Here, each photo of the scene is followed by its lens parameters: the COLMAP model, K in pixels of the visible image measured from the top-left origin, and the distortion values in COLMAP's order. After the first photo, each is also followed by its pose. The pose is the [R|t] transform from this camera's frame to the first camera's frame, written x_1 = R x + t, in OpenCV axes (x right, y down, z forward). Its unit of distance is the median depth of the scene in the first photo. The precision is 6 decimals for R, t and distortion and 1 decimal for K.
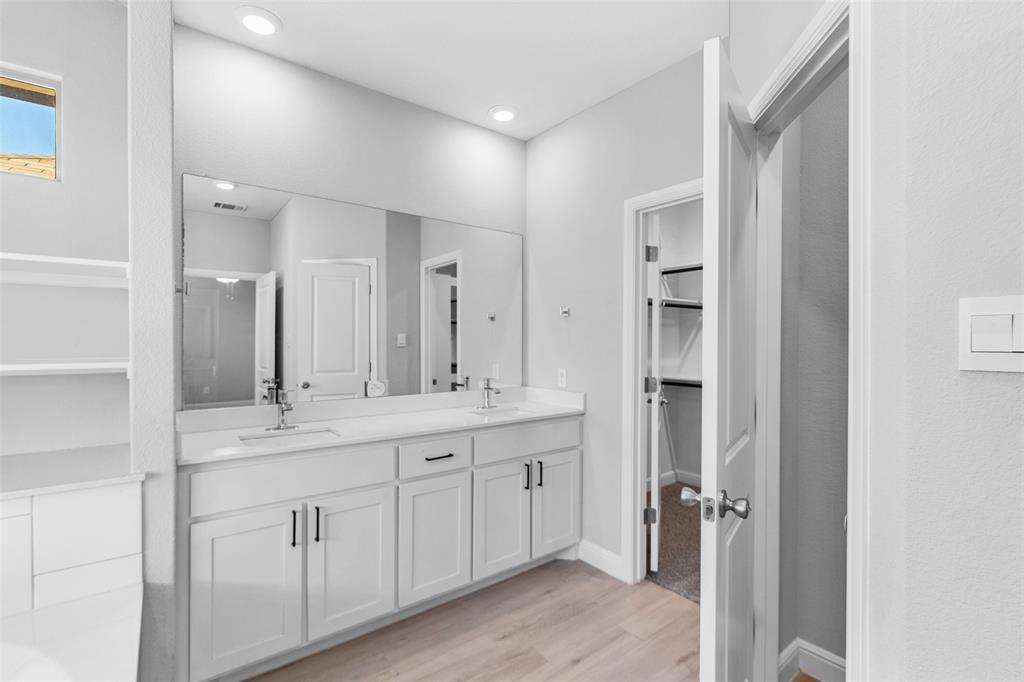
lens RADIAL K [[474.5, 0, 511.3], [0, 474.5, 342.7], [0, 0, 1]] dist [0.001728, 0.000361]
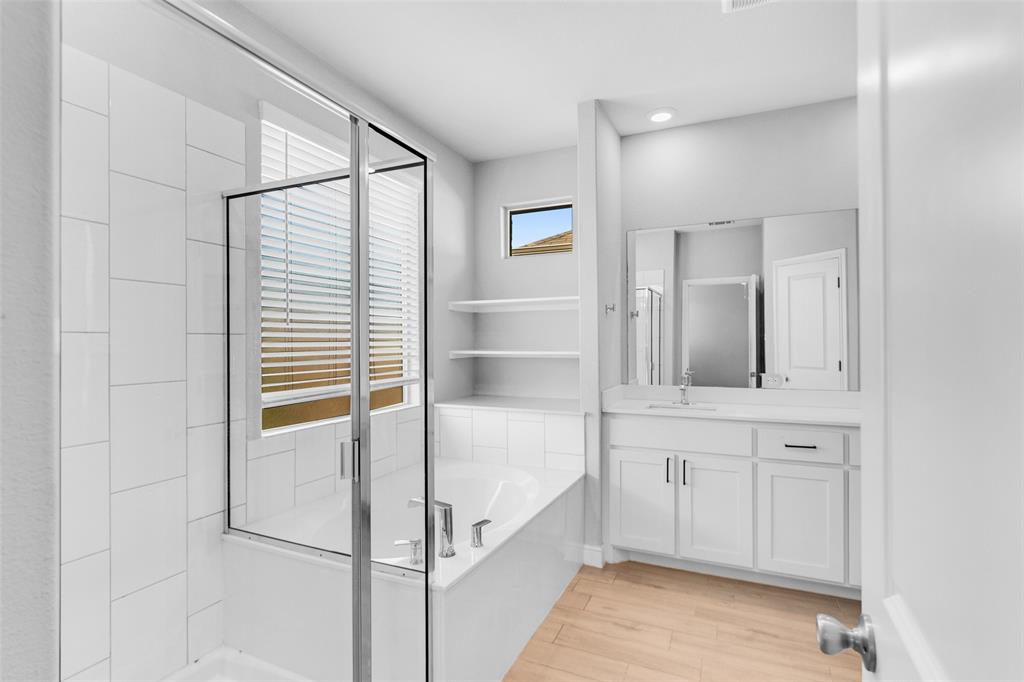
lens RADIAL K [[474.5, 0, 511.2], [0, 474.5, 339.4], [0, 0, 1]] dist [0.001728, 0.000361]
pose [[0.491002, -0.004361, -0.871148, 0.529320], [0.001686, 0.999990, -0.004056, 0.004403], [0.871157, 0.000523, 0.491004, -0.103578]]
